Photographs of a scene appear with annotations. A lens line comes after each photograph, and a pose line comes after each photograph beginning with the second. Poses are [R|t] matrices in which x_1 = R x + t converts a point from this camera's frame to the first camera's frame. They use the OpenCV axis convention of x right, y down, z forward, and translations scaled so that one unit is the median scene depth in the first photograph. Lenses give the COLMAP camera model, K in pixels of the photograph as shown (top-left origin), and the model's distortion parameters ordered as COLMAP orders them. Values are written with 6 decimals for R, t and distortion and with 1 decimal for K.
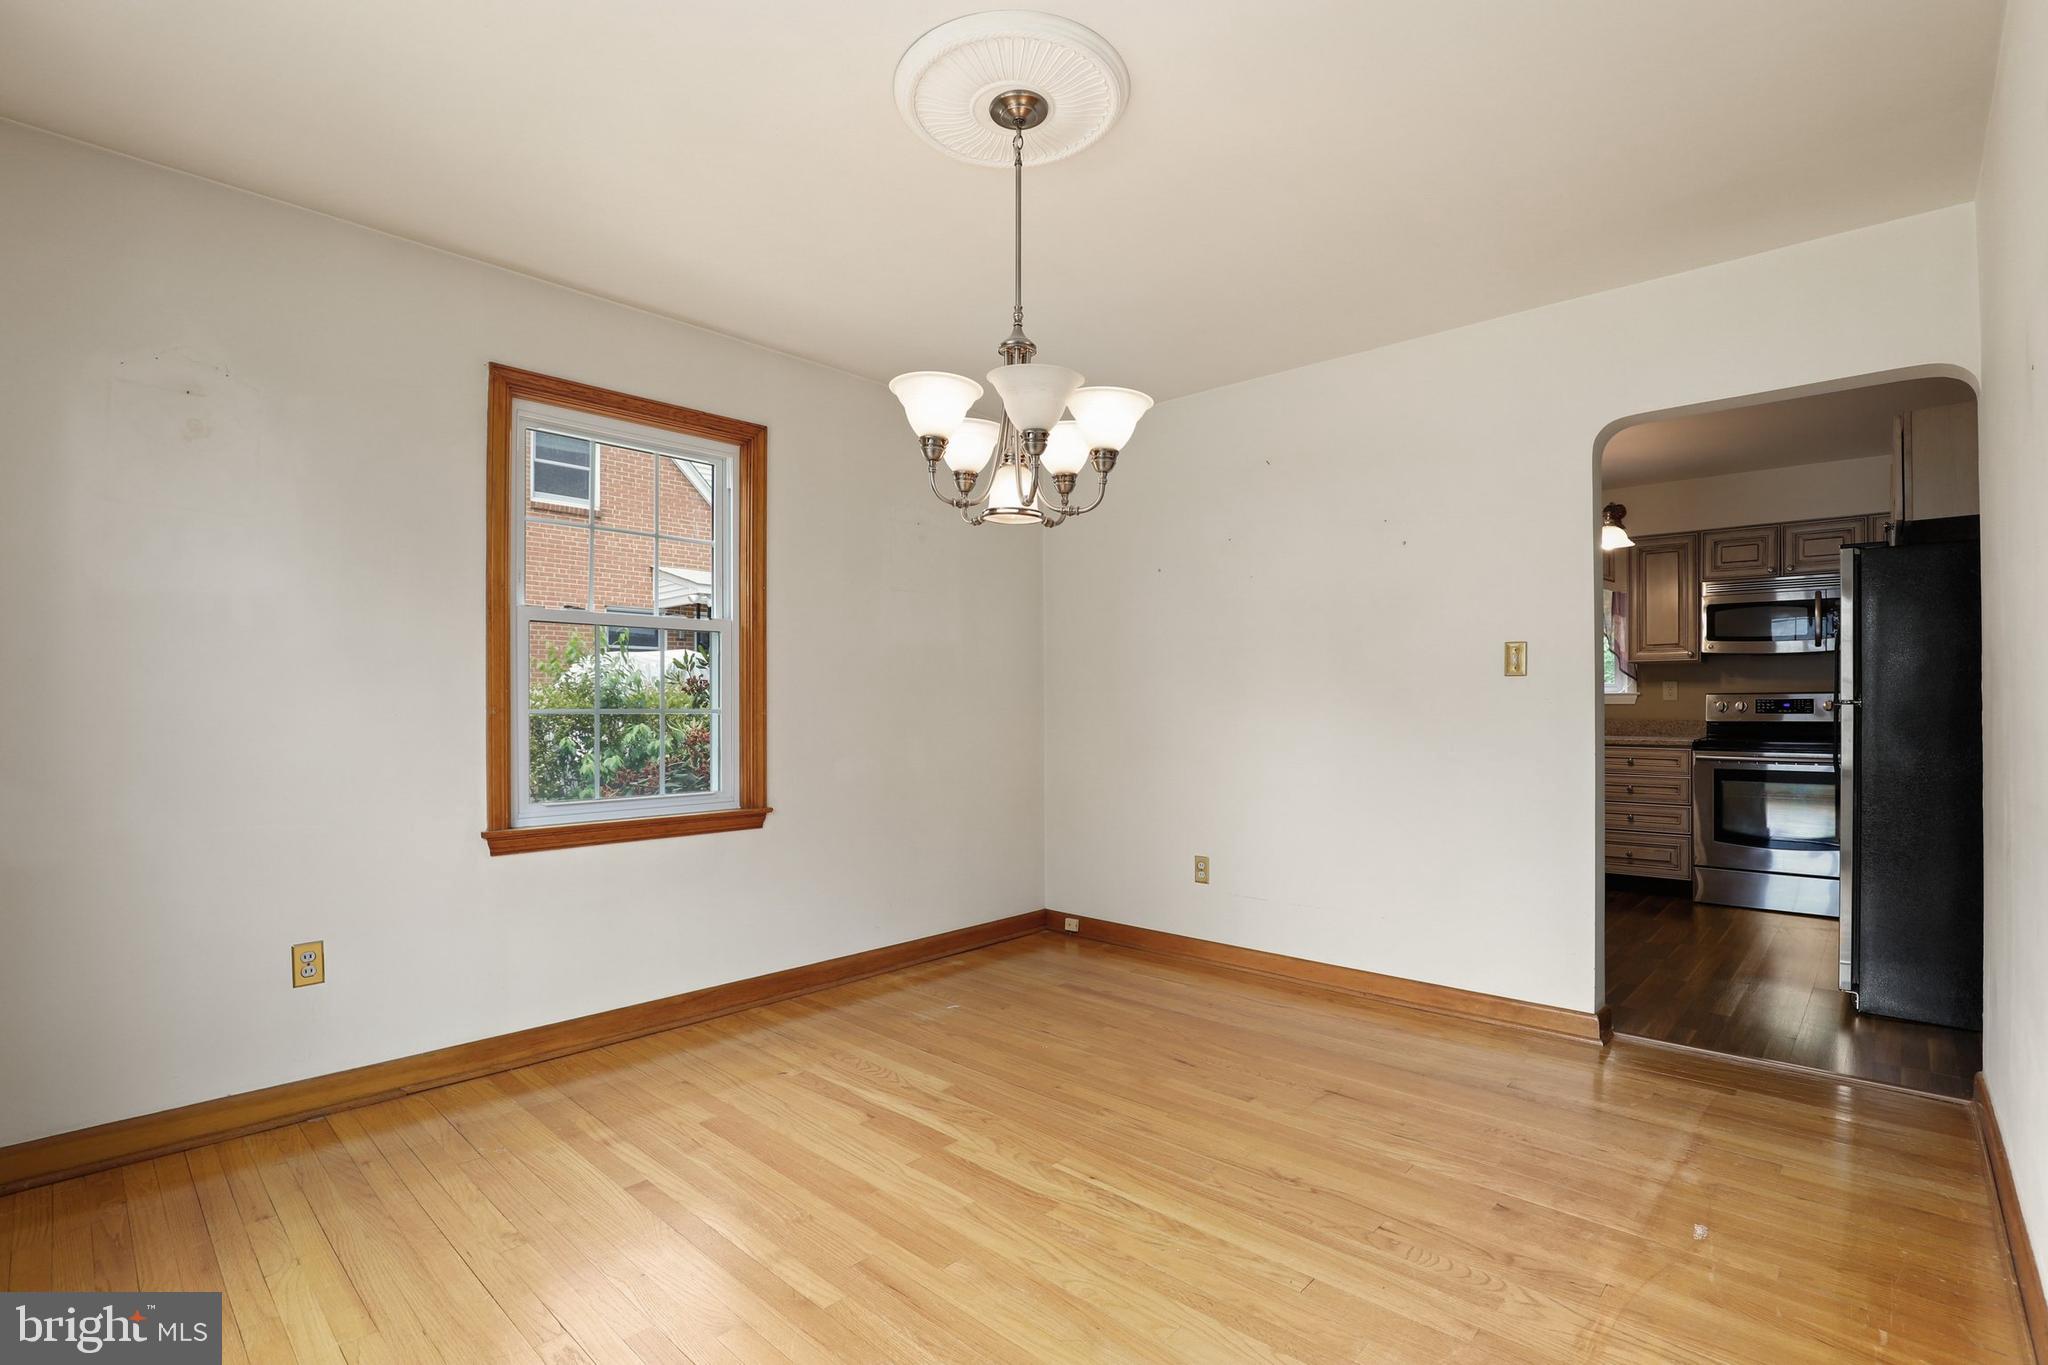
lens RADIAL K [[943.7, 0, 1069.4], [0, 943.7, 700.6], [0, 0, 1]] dist [-0.027988, 0.005351]
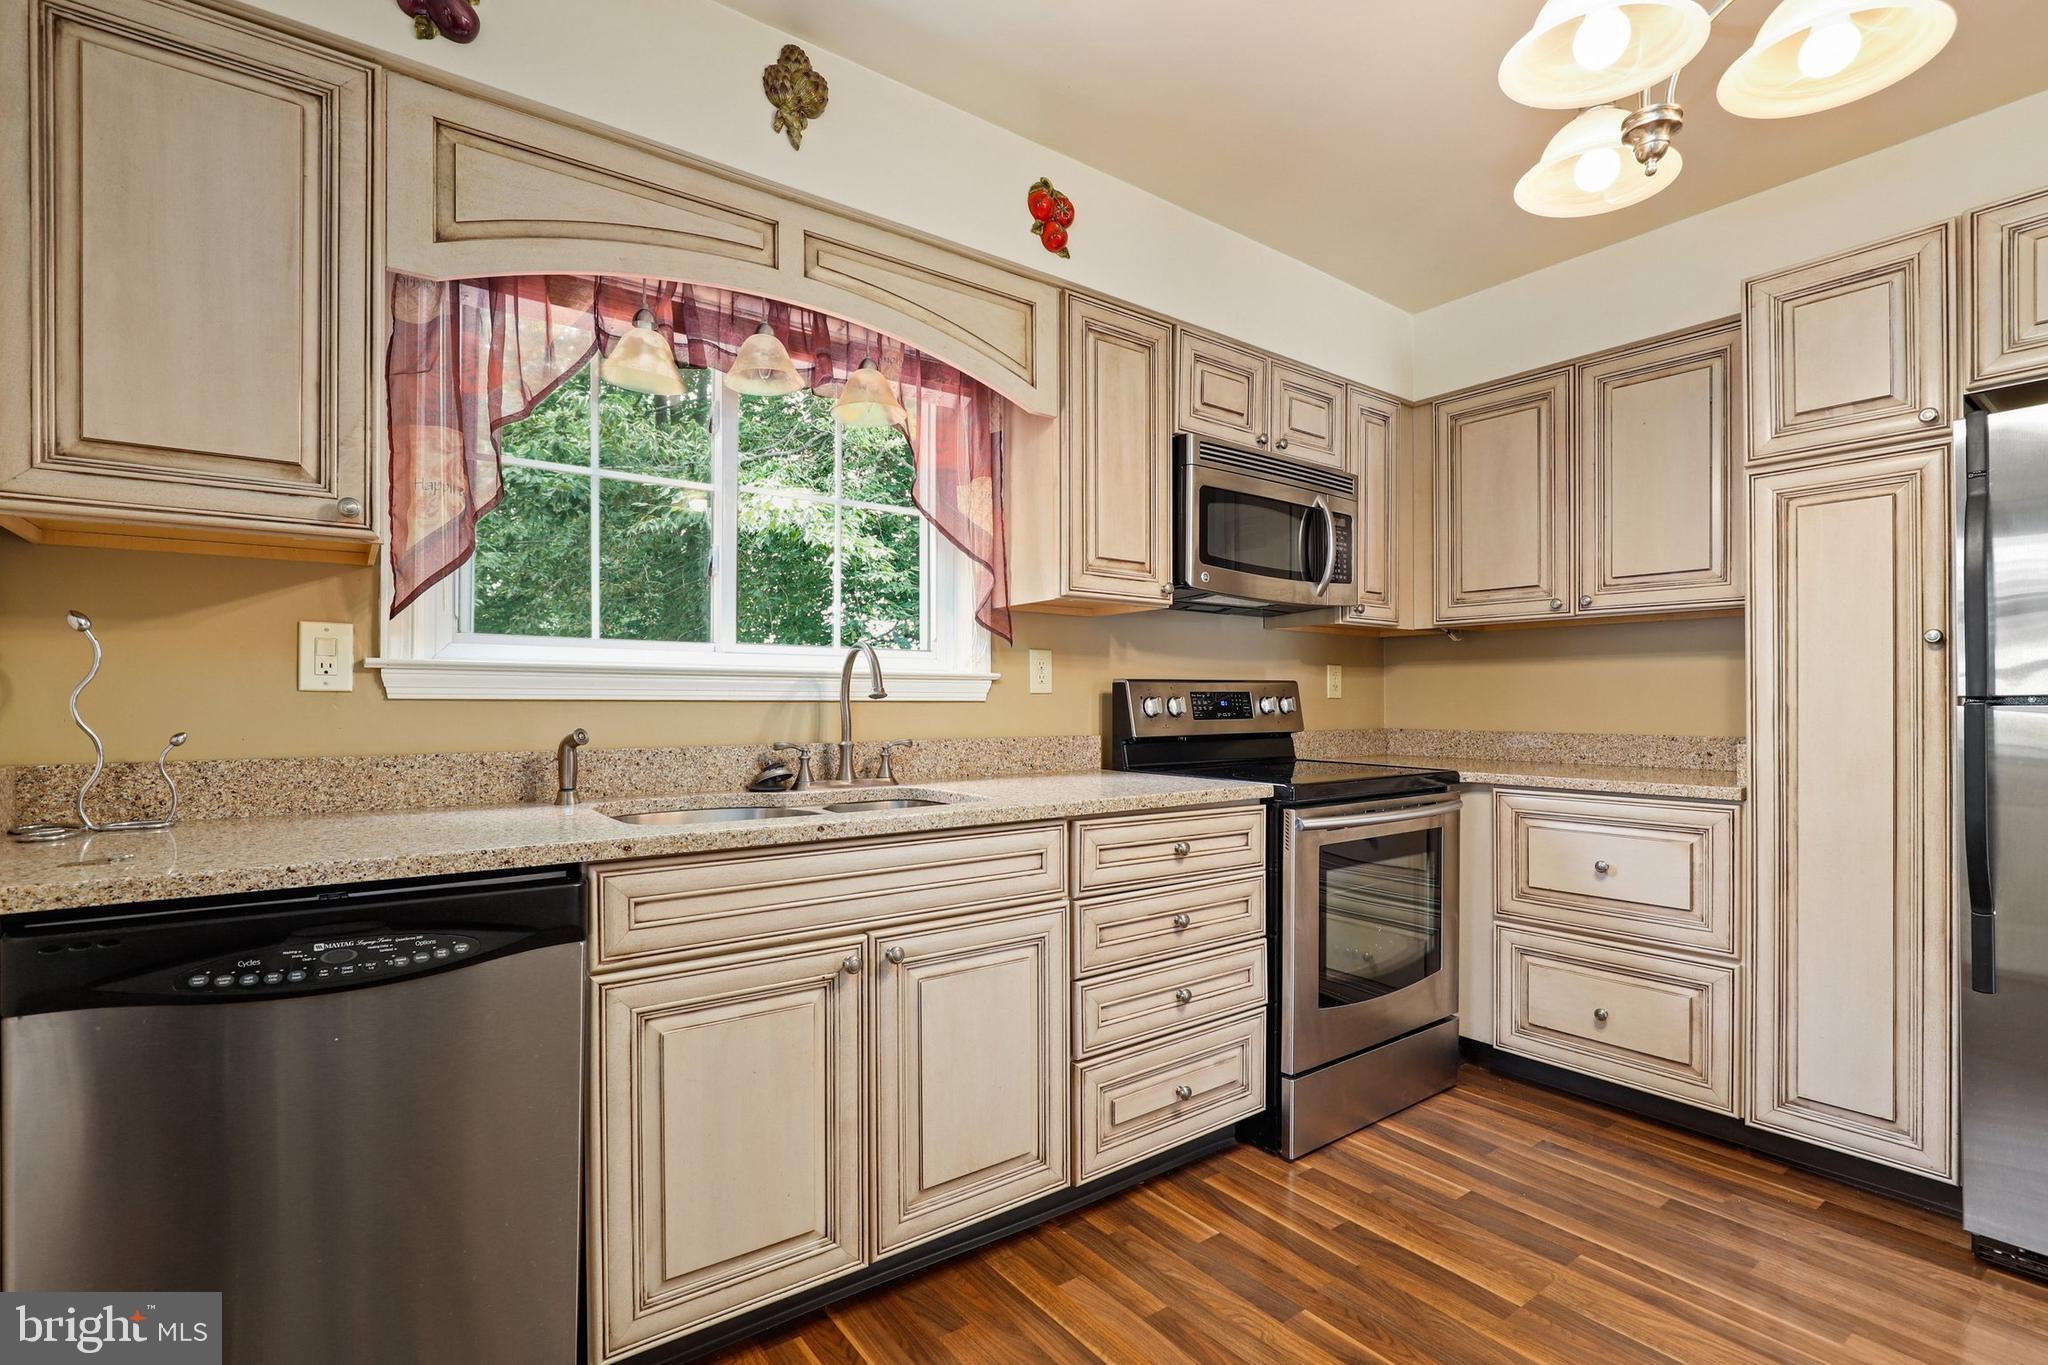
lens RADIAL K [[943.7, 0, 1051.3], [0, 943.7, 707.9], [0, 0, 1]] dist [-0.027988, 0.005351]
pose [[0.187550, -0.000848, 0.982255, 0.219388], [-0.007143, 0.999972, 0.002227, 0.007268], [-0.982229, -0.007434, 0.187539, 1.007083]]
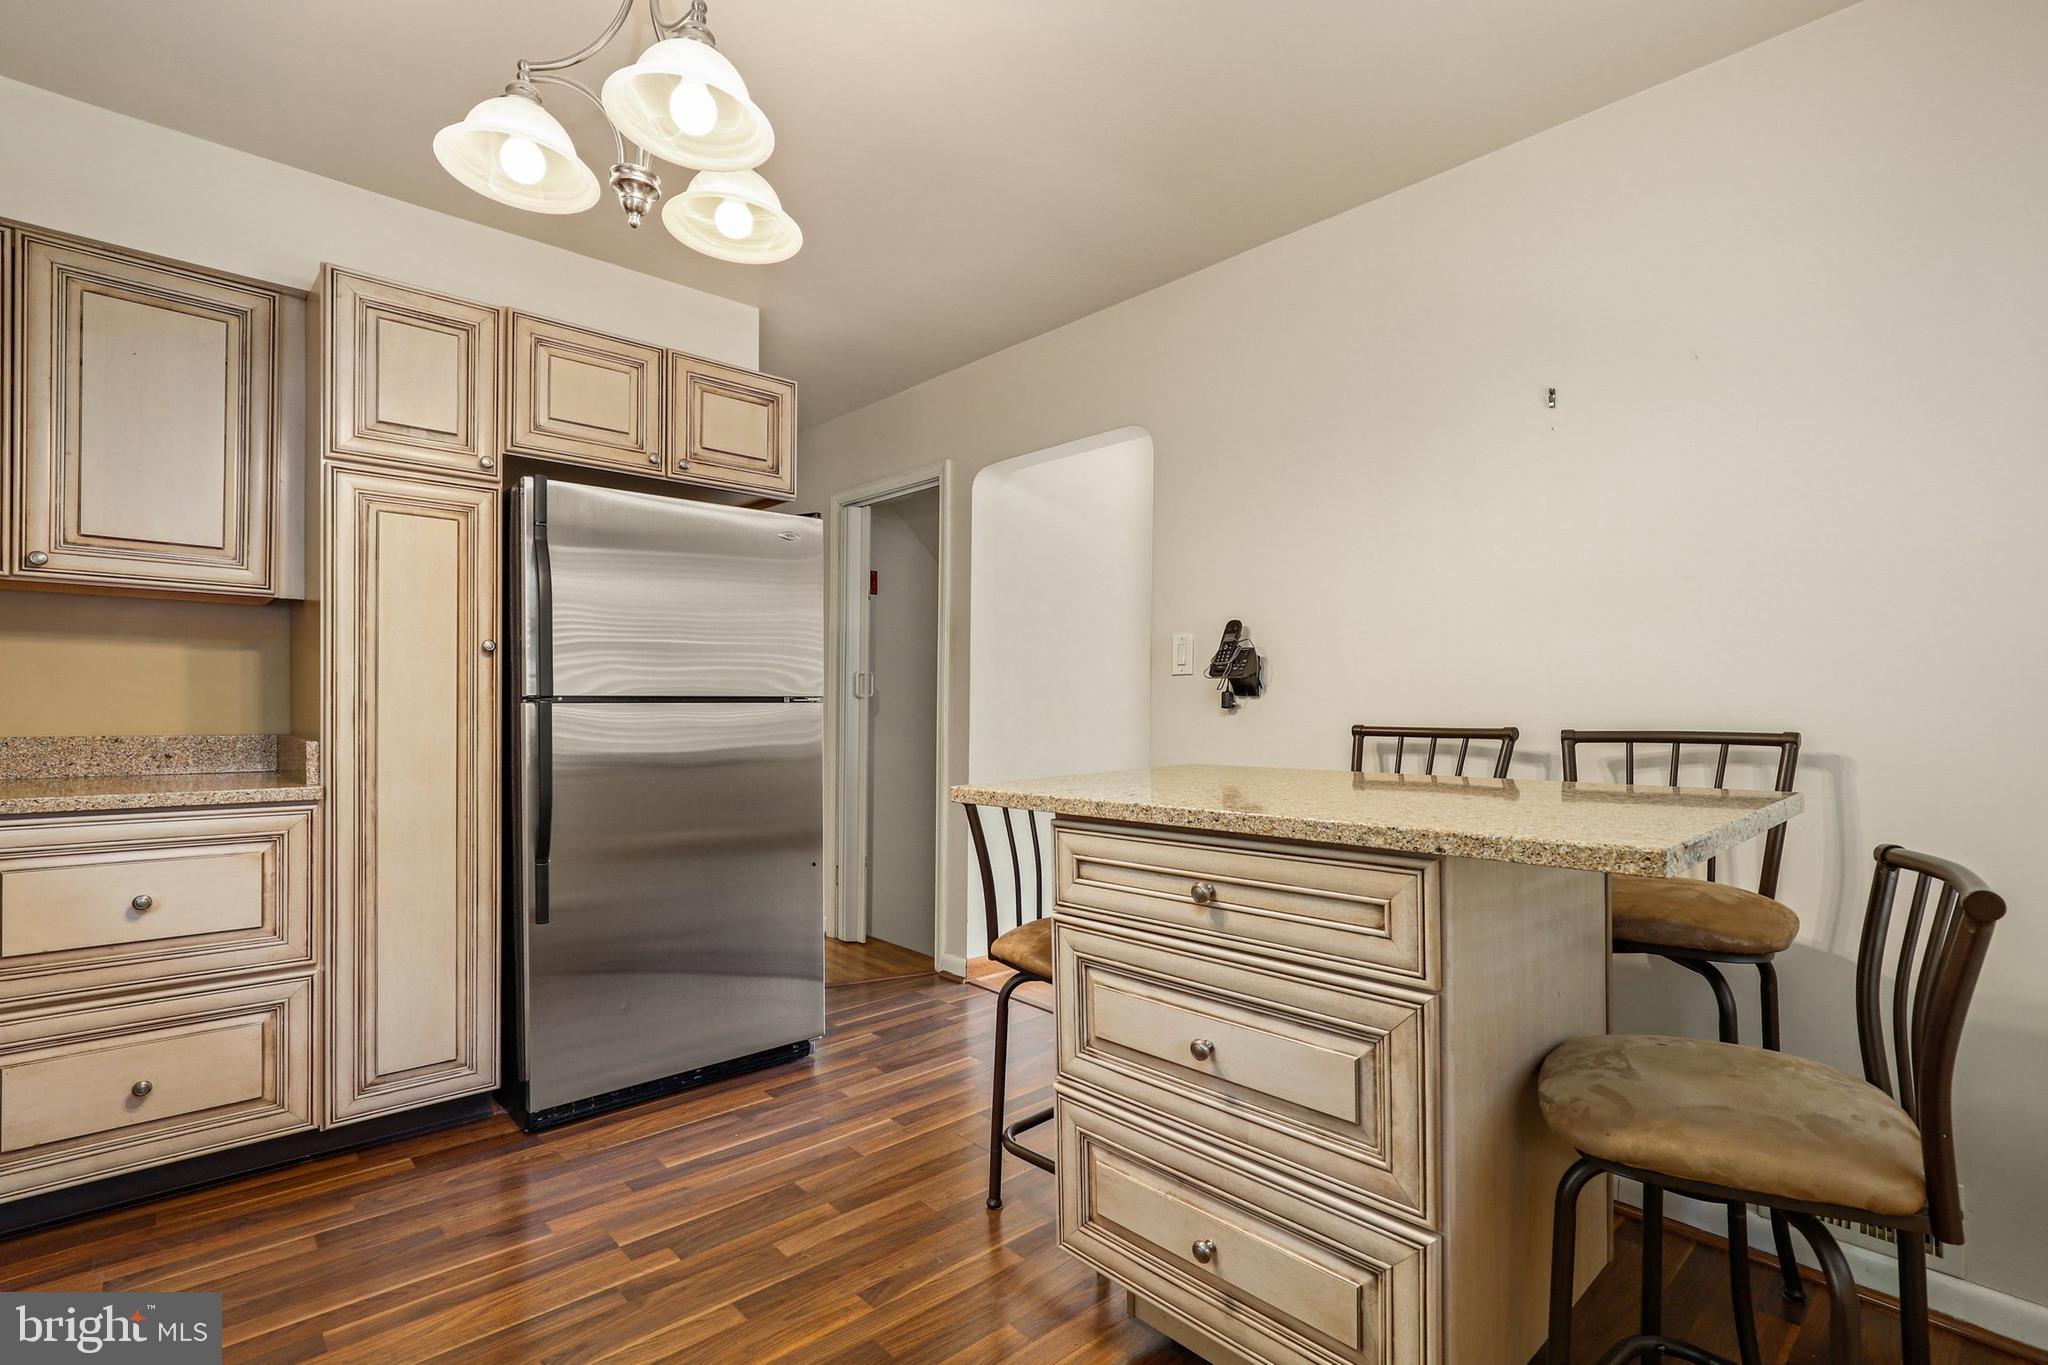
lens RADIAL K [[943.7, 0, 1030.9], [0, 943.7, 712.3], [0, 0, 1]] dist [-0.027988, 0.005351]
pose [[-0.997001, -0.006977, 0.077078, 0.280919], [-0.007156, 0.999972, -0.002037, 0.007795], [-0.077062, -0.002583, -0.997023, 1.080158]]
